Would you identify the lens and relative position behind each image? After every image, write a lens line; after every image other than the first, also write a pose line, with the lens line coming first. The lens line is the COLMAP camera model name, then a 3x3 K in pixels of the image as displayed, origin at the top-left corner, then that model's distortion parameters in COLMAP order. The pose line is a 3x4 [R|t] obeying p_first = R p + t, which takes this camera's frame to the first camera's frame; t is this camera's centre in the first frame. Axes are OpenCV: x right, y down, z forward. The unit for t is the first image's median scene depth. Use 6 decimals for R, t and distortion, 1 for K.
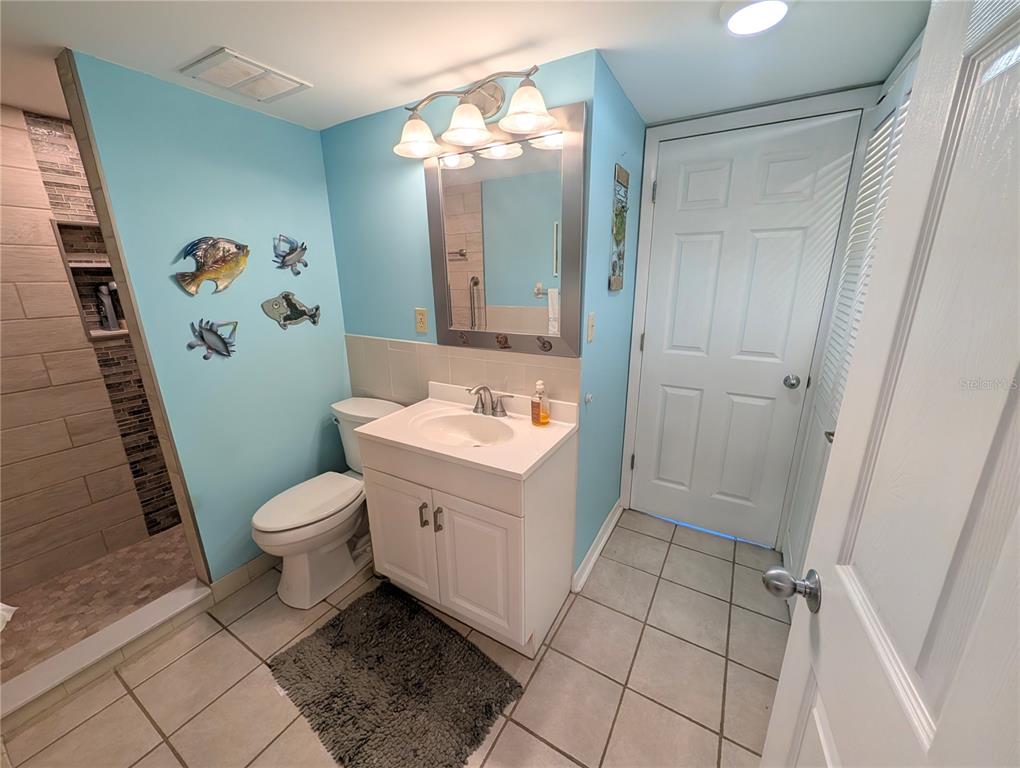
lens RADIAL K [[393.4, 0, 509.8], [0, 393.4, 383.1], [0, 0, 1]] dist [0.001960, 0.000277]
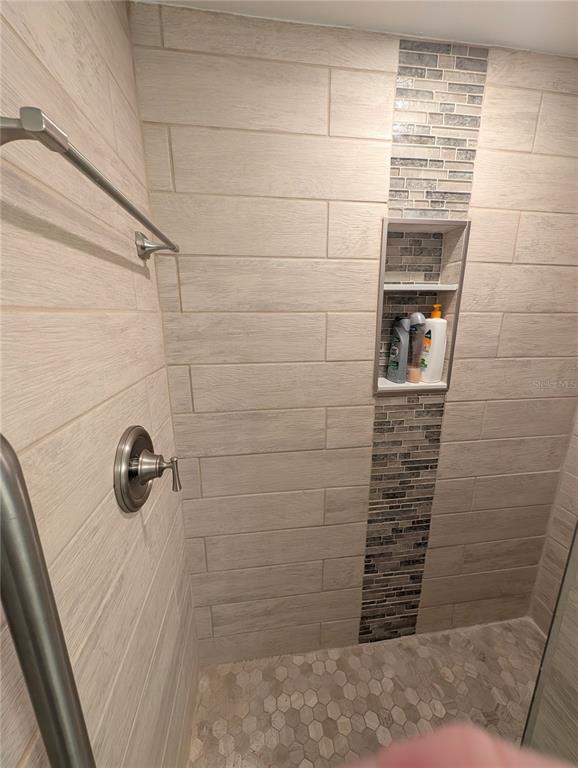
lens RADIAL K [[296.2, 0, 289.0], [0, 296.2, 384.0], [0, 0, 1]] dist [0.001960, 0.000277]
pose [[0.610617, 0.196673, -0.767116, -0.727880], [-0.215790, 0.973337, 0.077777, -0.130423], [0.761959, 0.118044, 0.636776, 0.525586]]
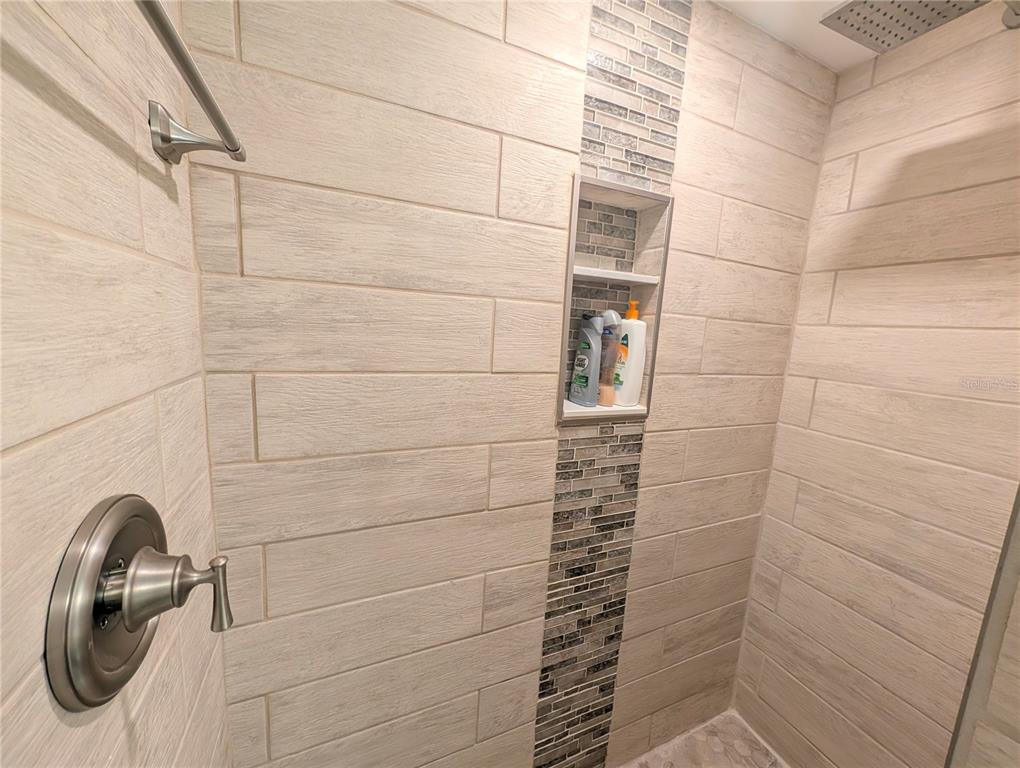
lens RADIAL K [[393.4, 0, 509.8], [0, 393.4, 383.1], [0, 0, 1]] dist [0.001960, 0.000277]
pose [[0.805544, 0.147212, -0.573958, -0.811715], [-0.222864, 0.972794, -0.063280, -0.108948], [0.549027, 0.178889, 0.816436, 0.545407]]
